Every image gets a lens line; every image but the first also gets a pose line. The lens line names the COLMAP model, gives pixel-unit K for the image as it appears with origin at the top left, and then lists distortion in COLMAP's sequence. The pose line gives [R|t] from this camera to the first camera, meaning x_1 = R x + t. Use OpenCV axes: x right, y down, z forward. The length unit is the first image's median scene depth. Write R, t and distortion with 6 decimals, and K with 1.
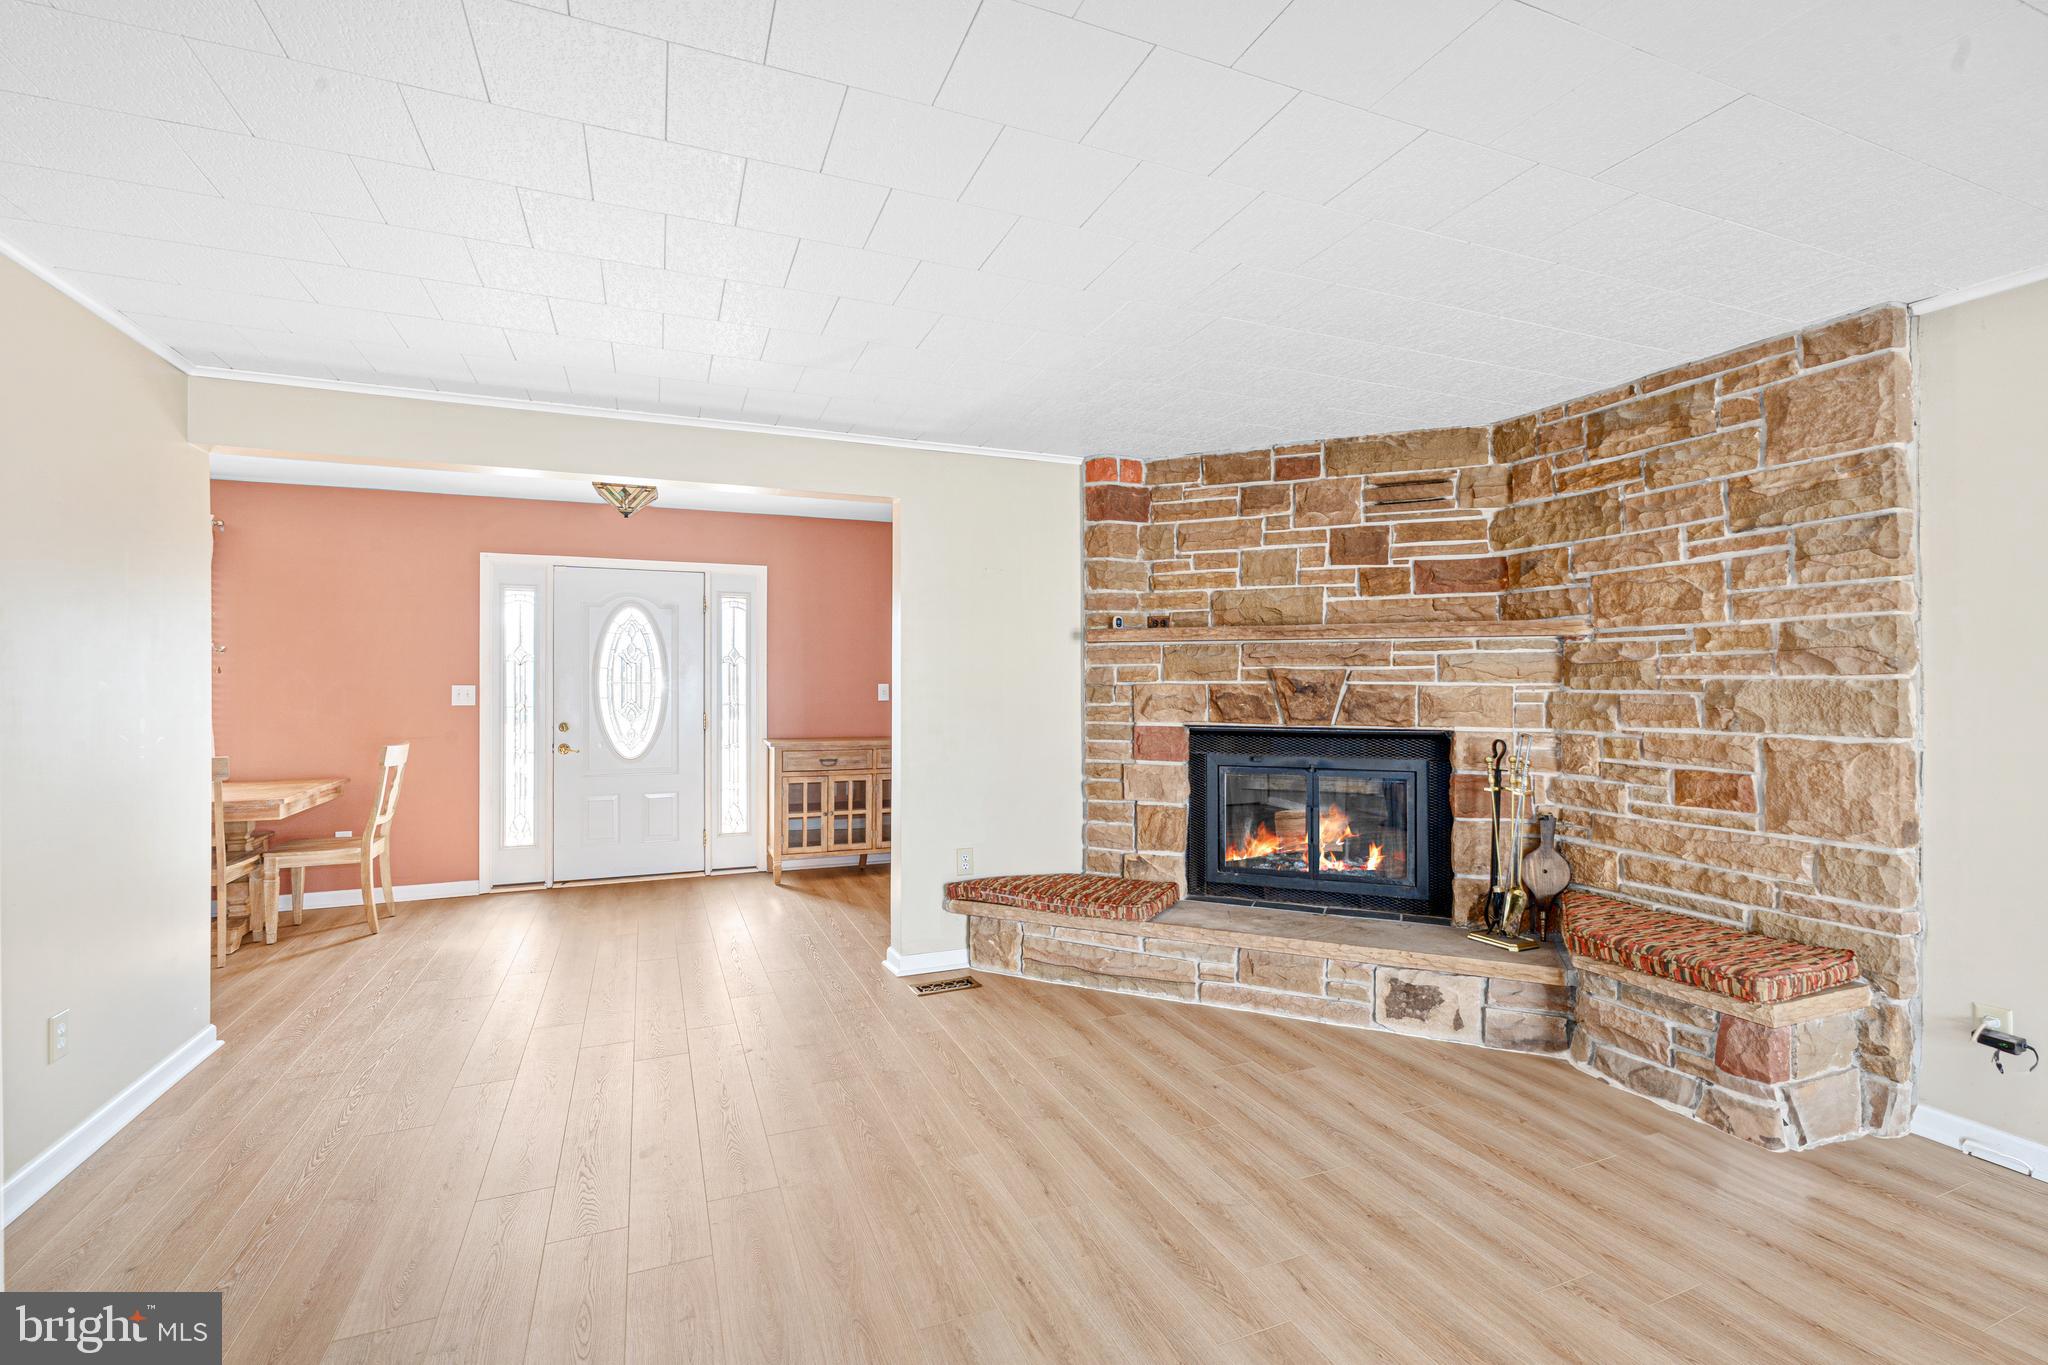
lens RADIAL K [[962.9, 0, 1070.9], [0, 962.9, 678.4], [0, 0, 1]] dist [0.000468, 0.000157]
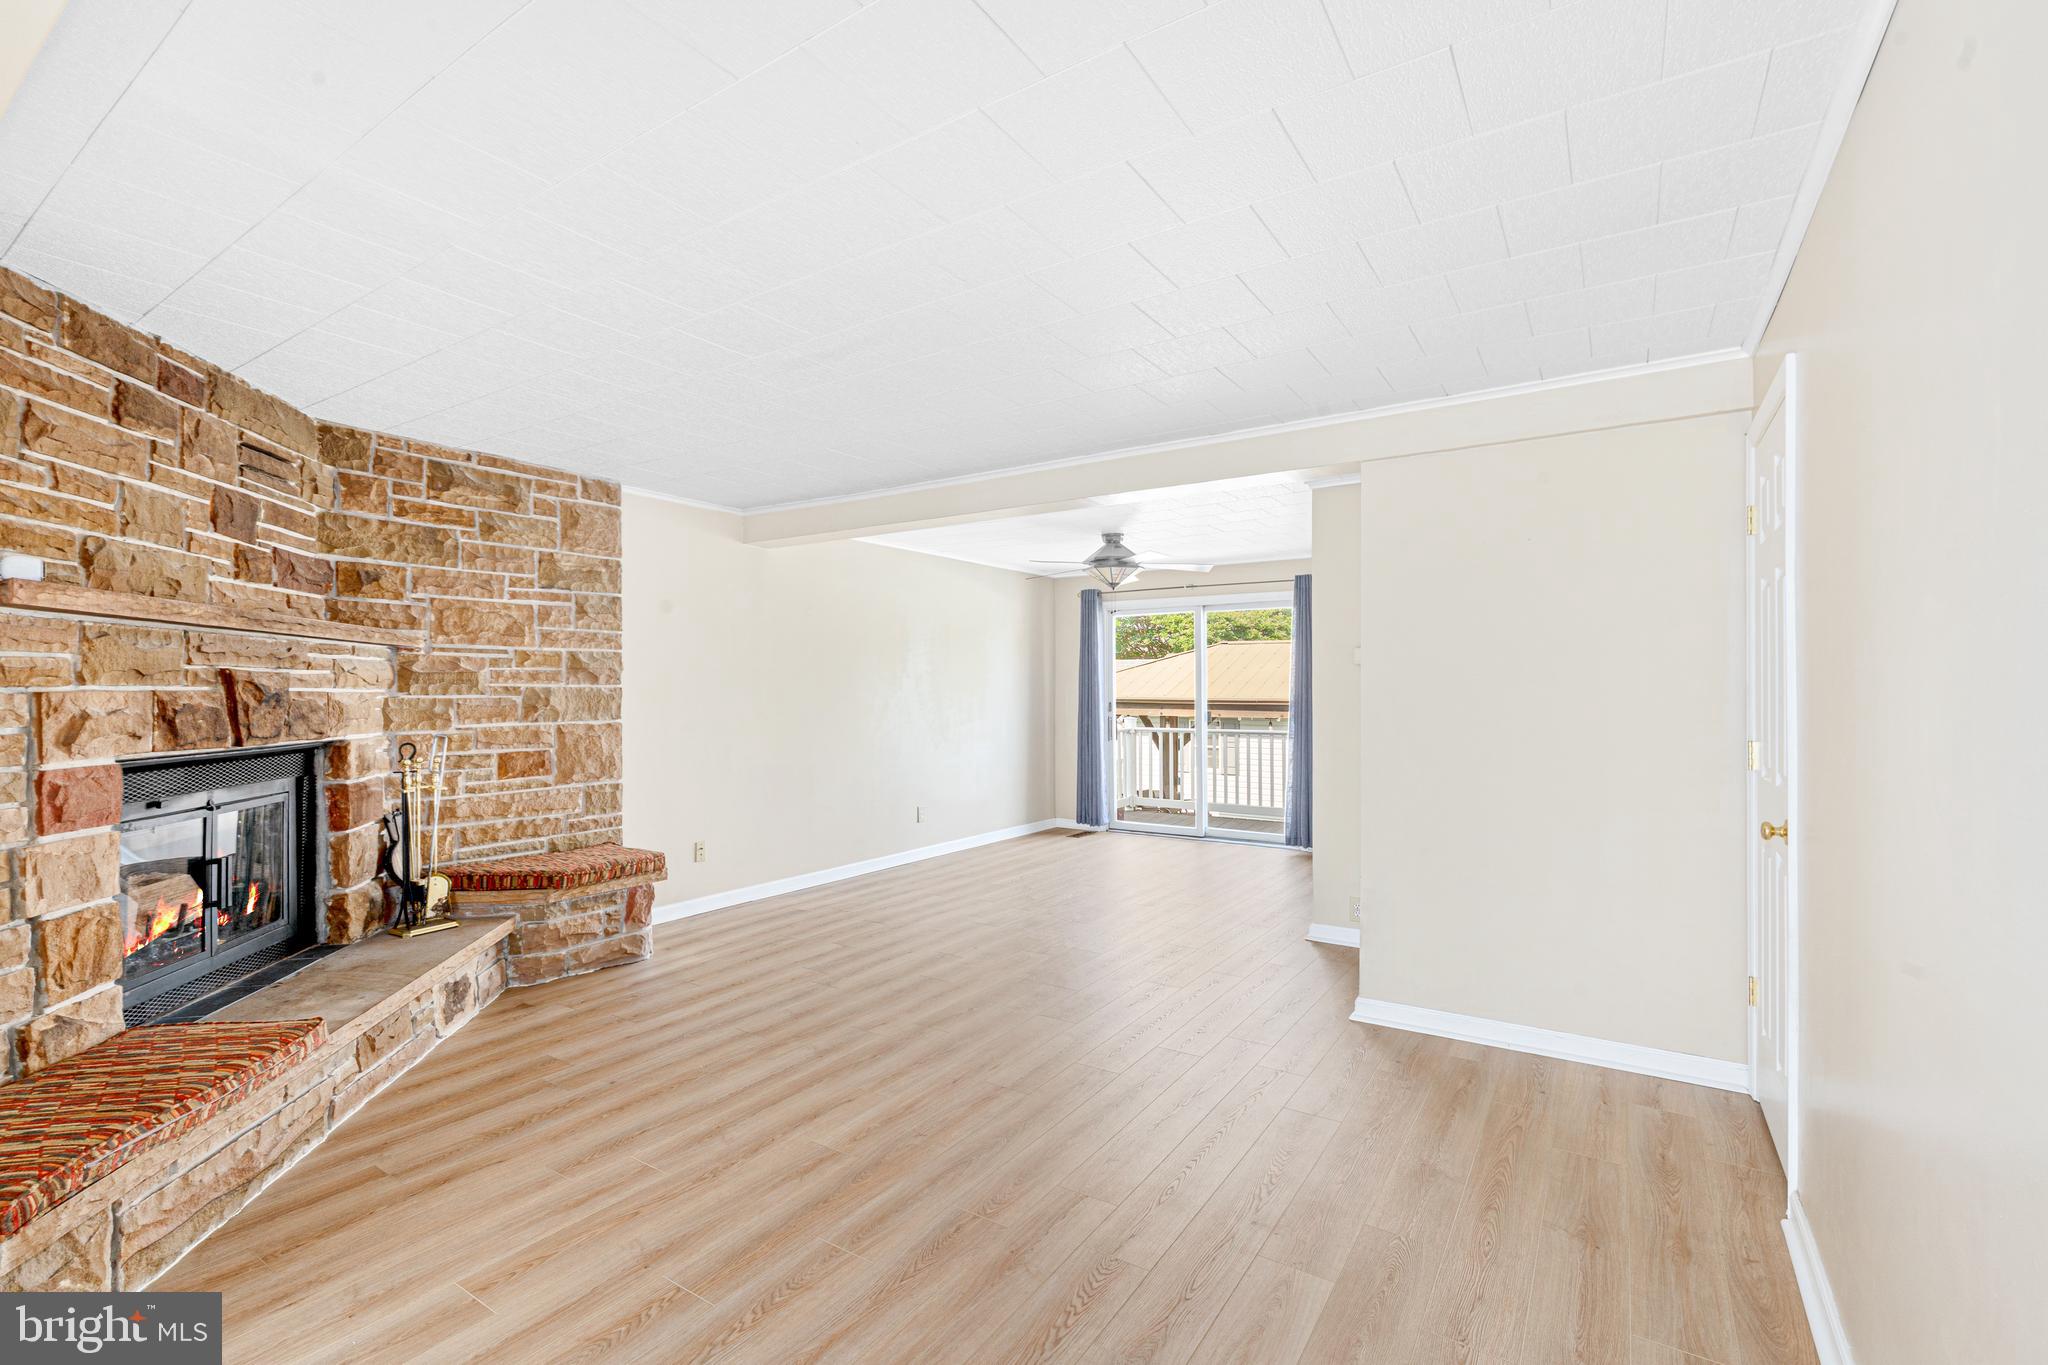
lens RADIAL K [[933.9, 0, 1032.9], [0, 933.9, 656.5], [0, 0, 1]] dist [-0.000669, -0.000049]
pose [[-0.567207, 0.029509, 0.823046, -0.866439], [-0.002866, 0.999281, -0.037802, 0.005925], [-0.823570, -0.023800, -0.566715, 1.114662]]
